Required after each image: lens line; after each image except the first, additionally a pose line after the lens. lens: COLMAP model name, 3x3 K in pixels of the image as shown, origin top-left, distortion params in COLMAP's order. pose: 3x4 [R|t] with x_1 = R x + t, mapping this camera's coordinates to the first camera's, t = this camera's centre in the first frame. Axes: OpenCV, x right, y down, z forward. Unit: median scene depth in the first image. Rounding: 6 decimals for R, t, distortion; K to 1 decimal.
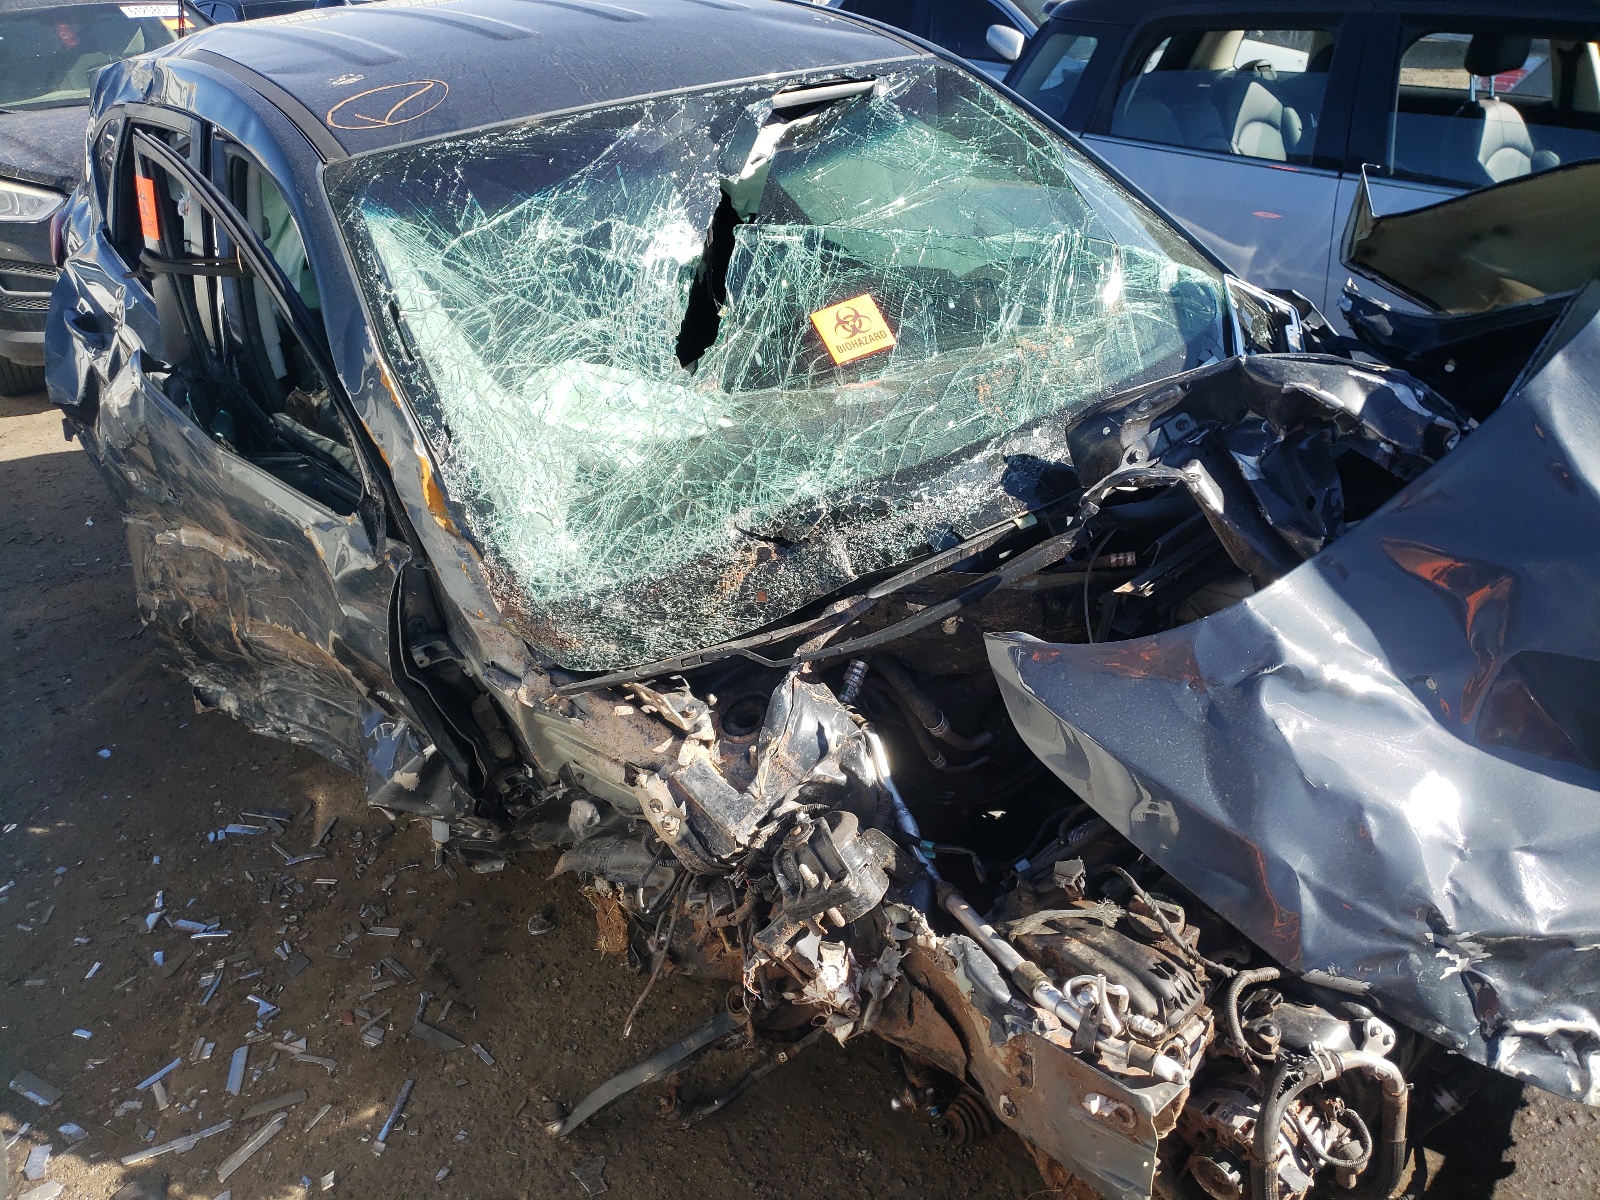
lens RADIAL K [[1184.3, 0, 774.6], [0, 1184.3, 690.4], [0, 0, 1]] dist [0.082801, -0.108126]
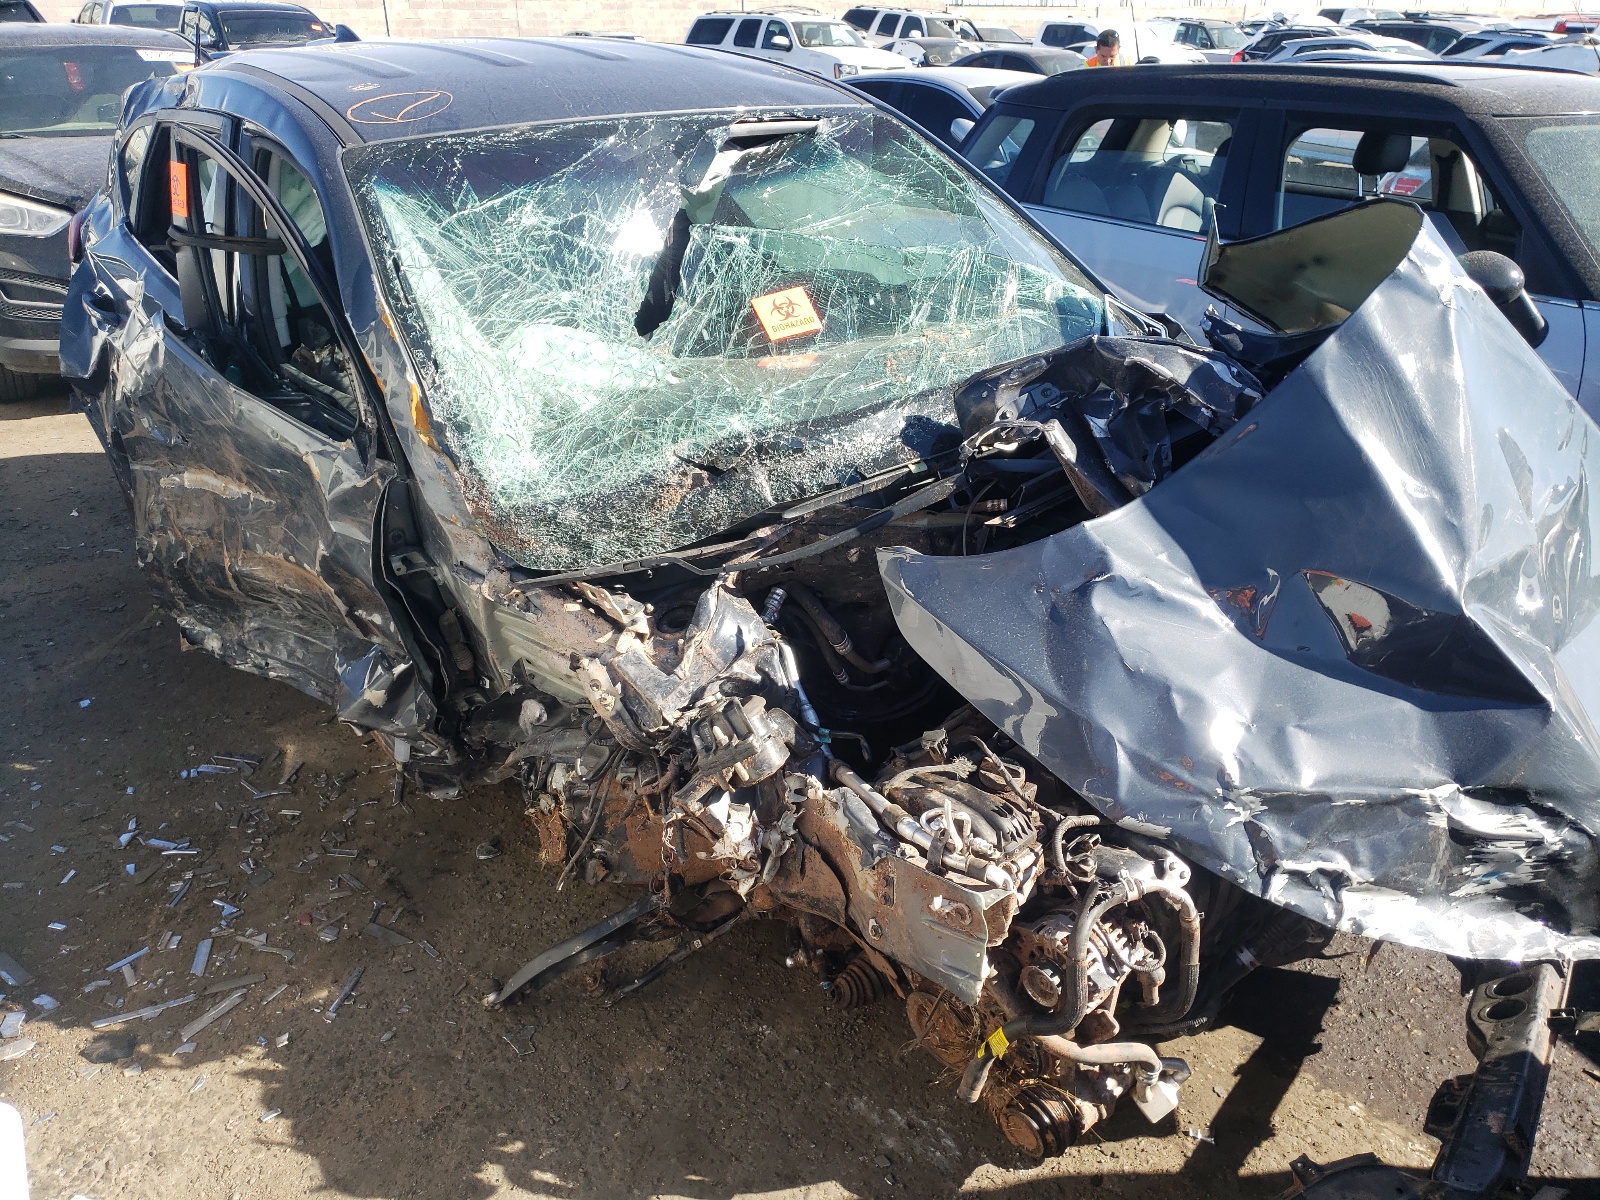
lens RADIAL K [[1184.3, 0, 774.6], [0, 1184.3, 690.4], [0, 0, 1]] dist [0.082801, -0.108126]
pose [[0.998392, 0.047143, 0.031479, 0.036615], [-0.045004, 0.996837, -0.065496, 0.154890], [-0.034467, 0.063974, 0.997356, -0.160719]]
